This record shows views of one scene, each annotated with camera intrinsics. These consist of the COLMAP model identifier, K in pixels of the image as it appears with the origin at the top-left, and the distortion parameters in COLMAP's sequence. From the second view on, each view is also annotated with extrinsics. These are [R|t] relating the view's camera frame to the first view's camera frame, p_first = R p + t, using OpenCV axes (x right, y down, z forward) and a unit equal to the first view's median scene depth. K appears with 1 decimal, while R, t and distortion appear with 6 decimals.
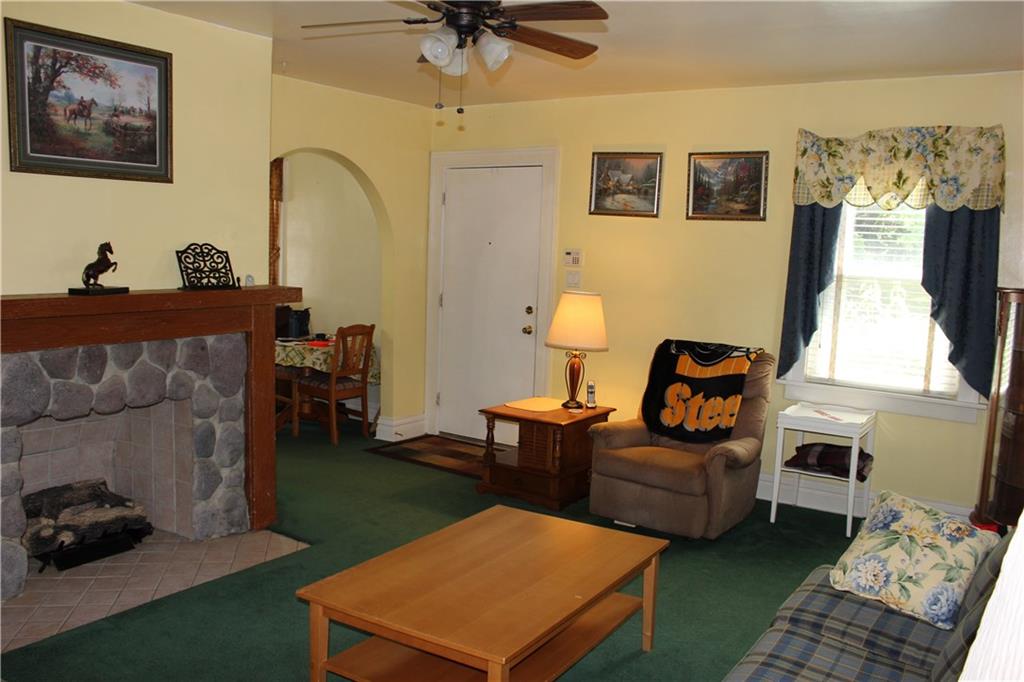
lens RADIAL K [[864.3, 0, 512.0], [0, 864.3, 341.0], [0, 0, 1]] dist [-0.171500, 0.165432]
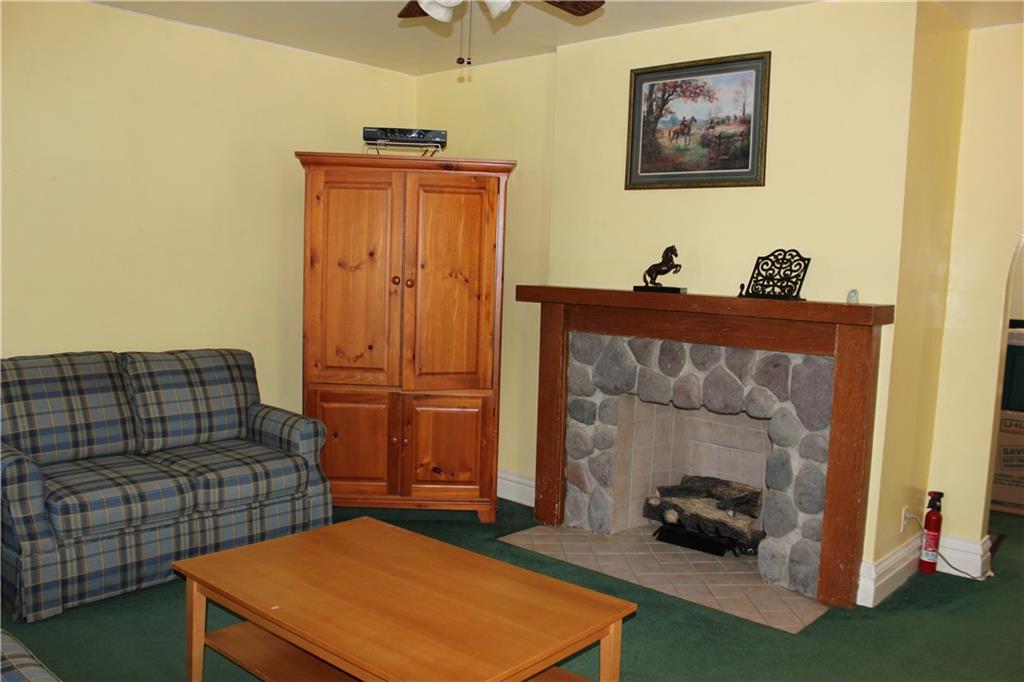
lens RADIAL K [[864.3, 0, 512.0], [0, 864.3, 341.0], [0, 0, 1]] dist [-0.171500, 0.165432]
pose [[-0.137978, 0.049798, -0.989183, 0.631373], [-0.154007, 0.985509, 0.071095, -0.042575], [0.978388, 0.162151, -0.128309, 0.934447]]
